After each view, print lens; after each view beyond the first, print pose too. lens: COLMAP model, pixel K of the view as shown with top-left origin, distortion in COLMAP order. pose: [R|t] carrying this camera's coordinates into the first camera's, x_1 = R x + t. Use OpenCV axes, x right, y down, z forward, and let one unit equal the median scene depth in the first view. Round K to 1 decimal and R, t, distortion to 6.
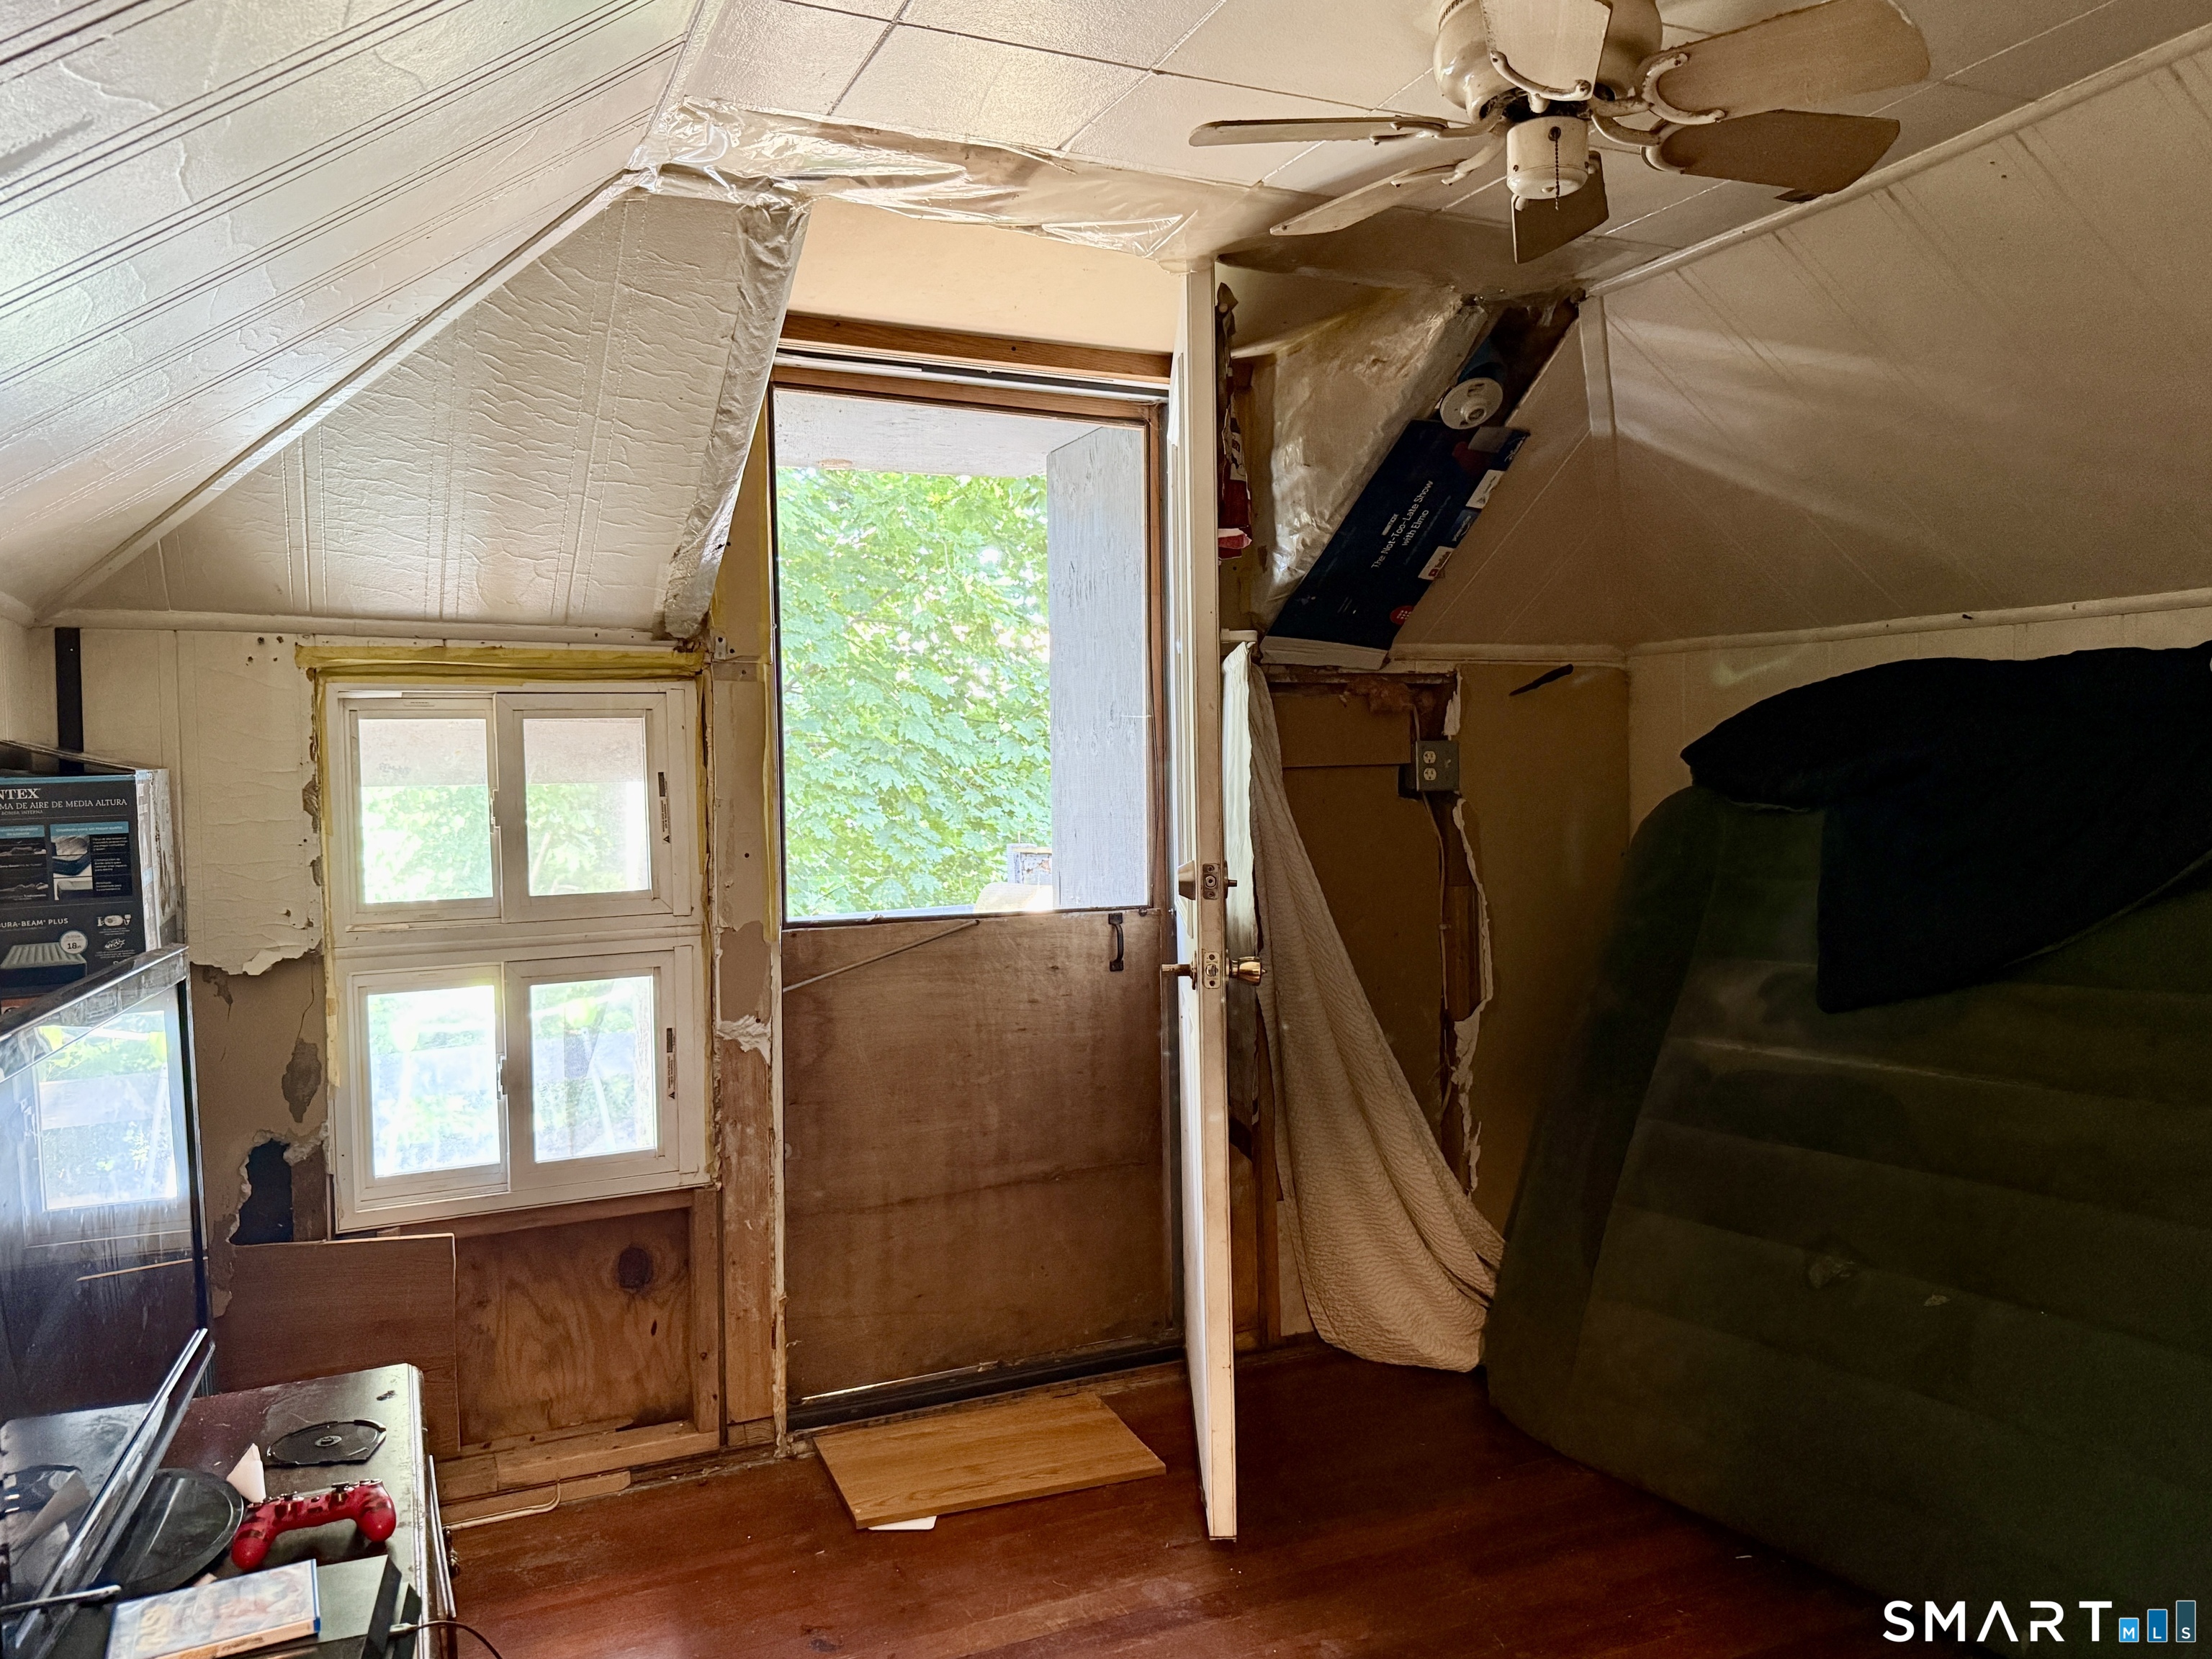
lens RADIAL K [[1585.0, 0, 1106.0], [0, 1585.0, 829.5], [0, 0, 1]] dist [0.119117, -0.209401]
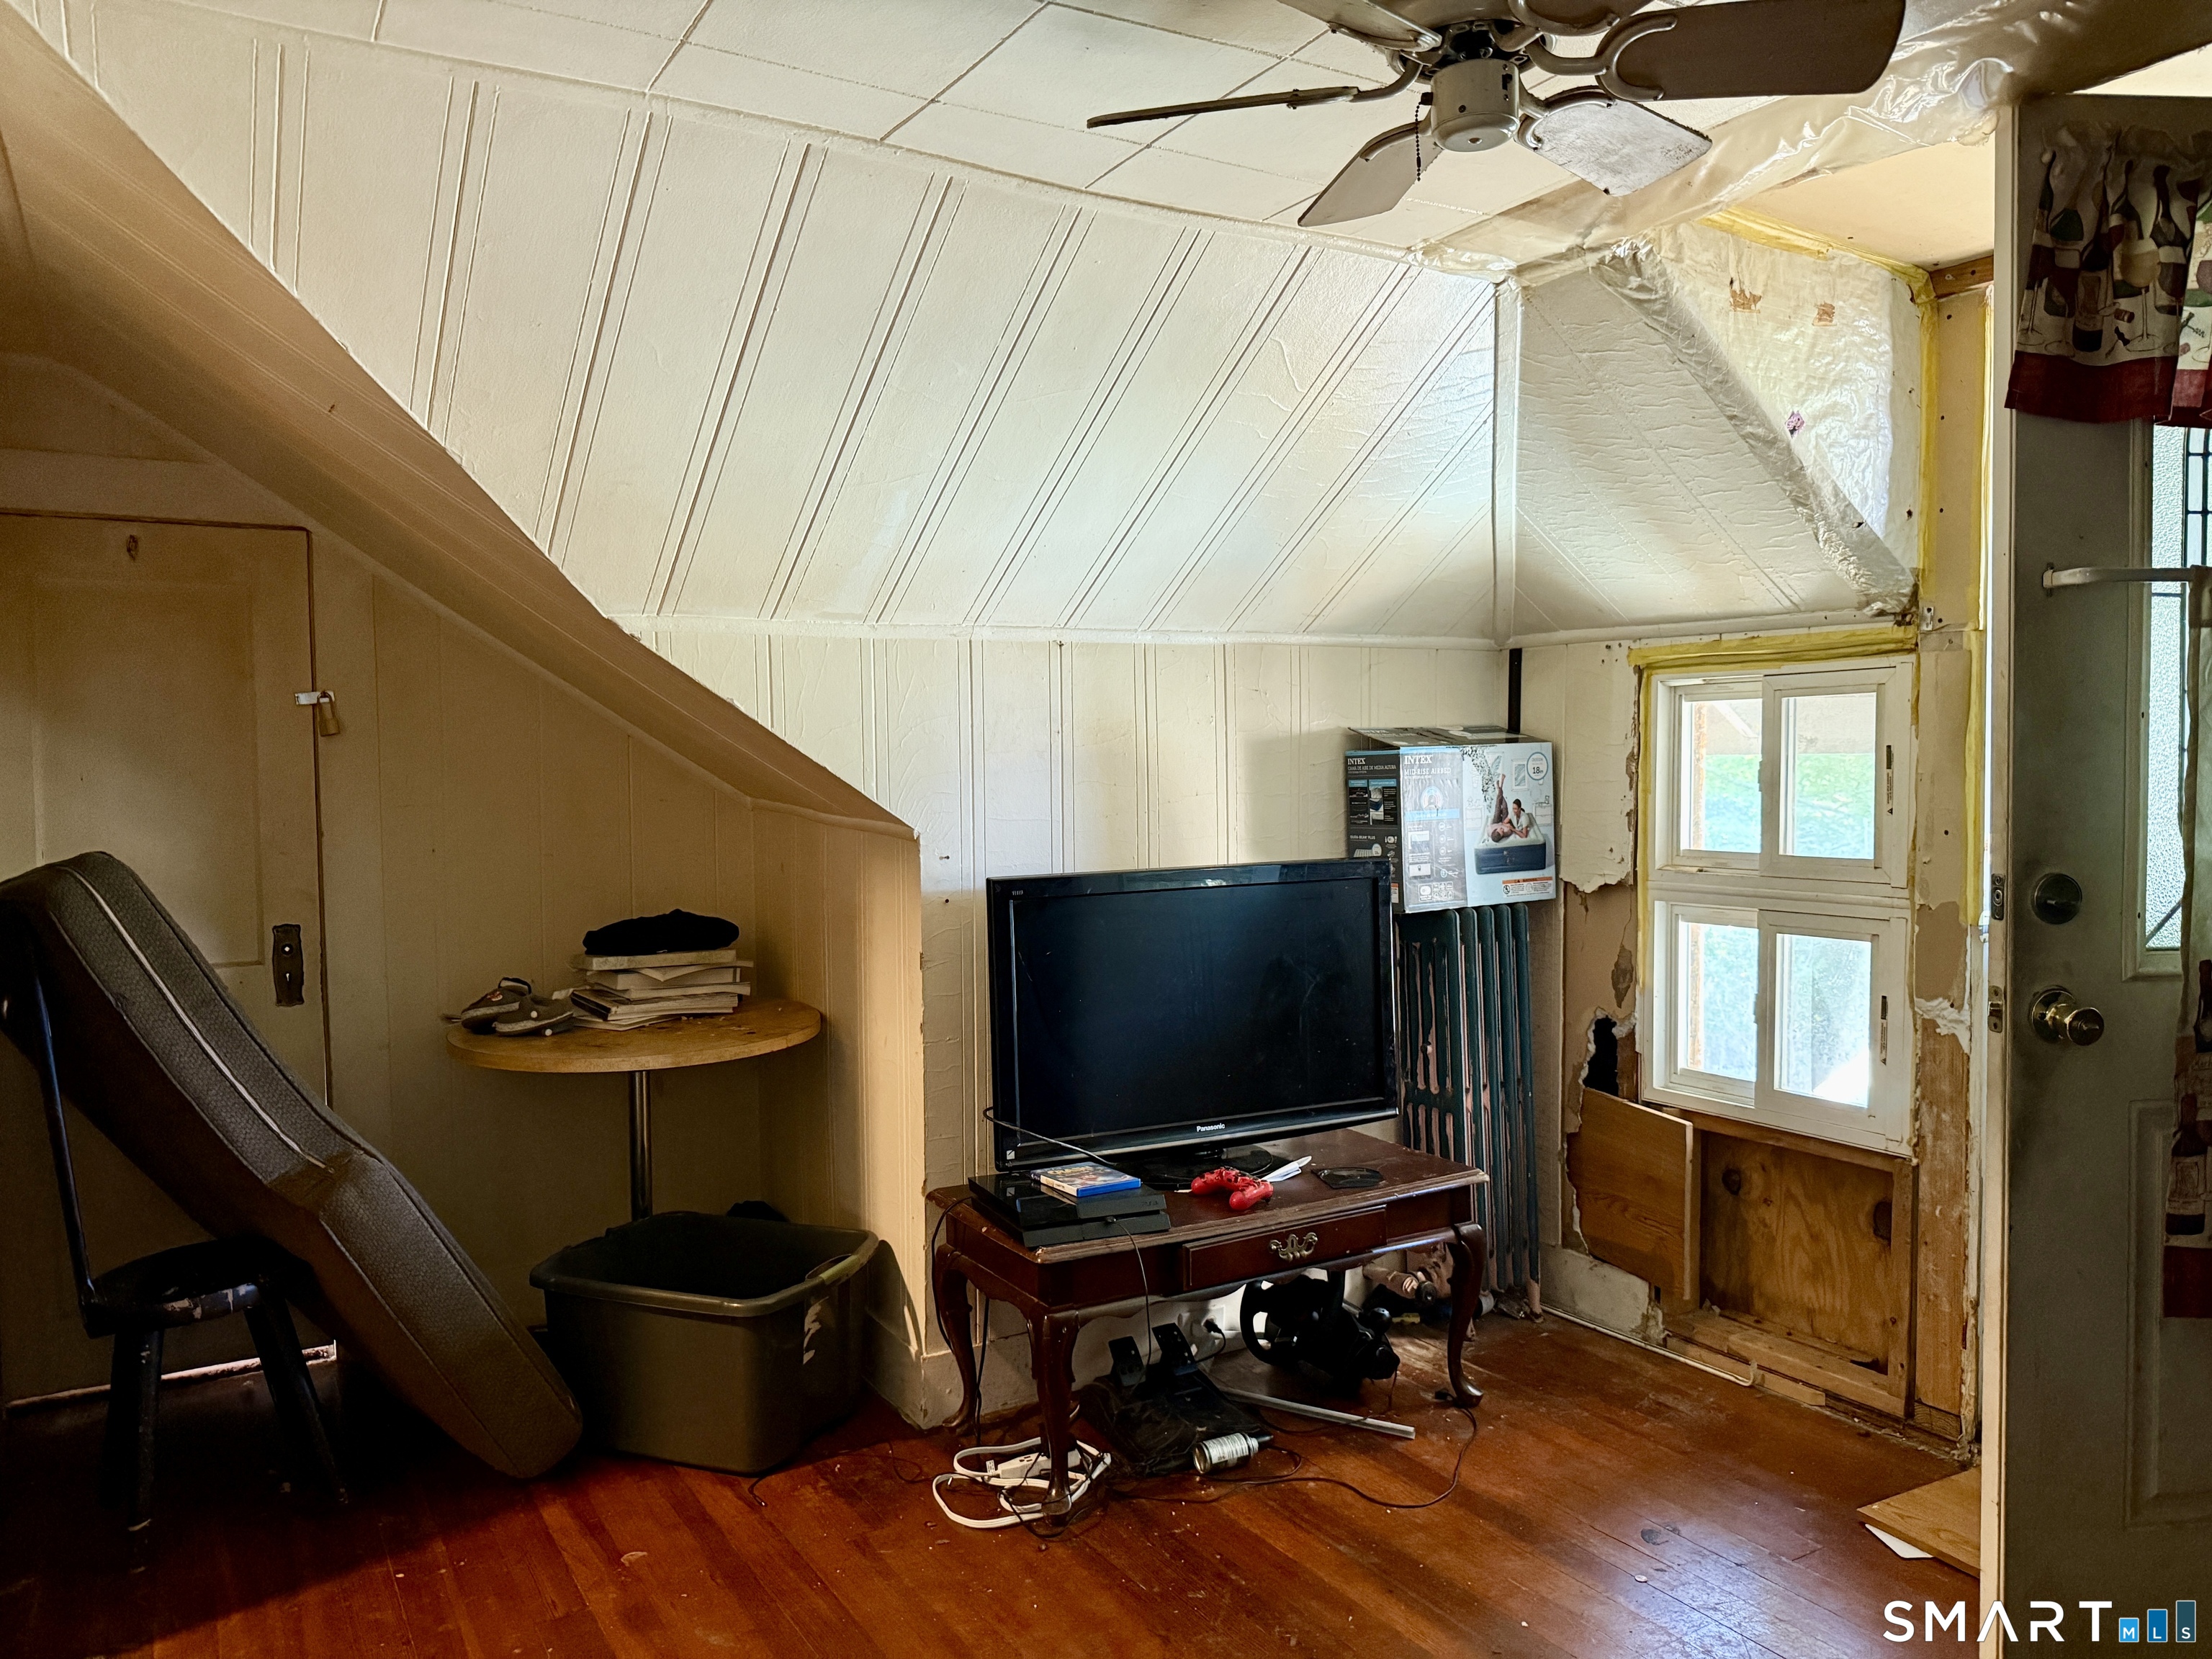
lens RADIAL K [[1540.3, 0, 1106.0], [0, 1540.3, 829.5], [0, 0, 1]] dist [0.025825, -0.031666]
pose [[0.123199, 0.064552, -0.990280, 0.644172], [-0.024406, 0.997777, 0.062004, -0.031375], [0.992082, 0.016530, 0.124501, 0.383865]]
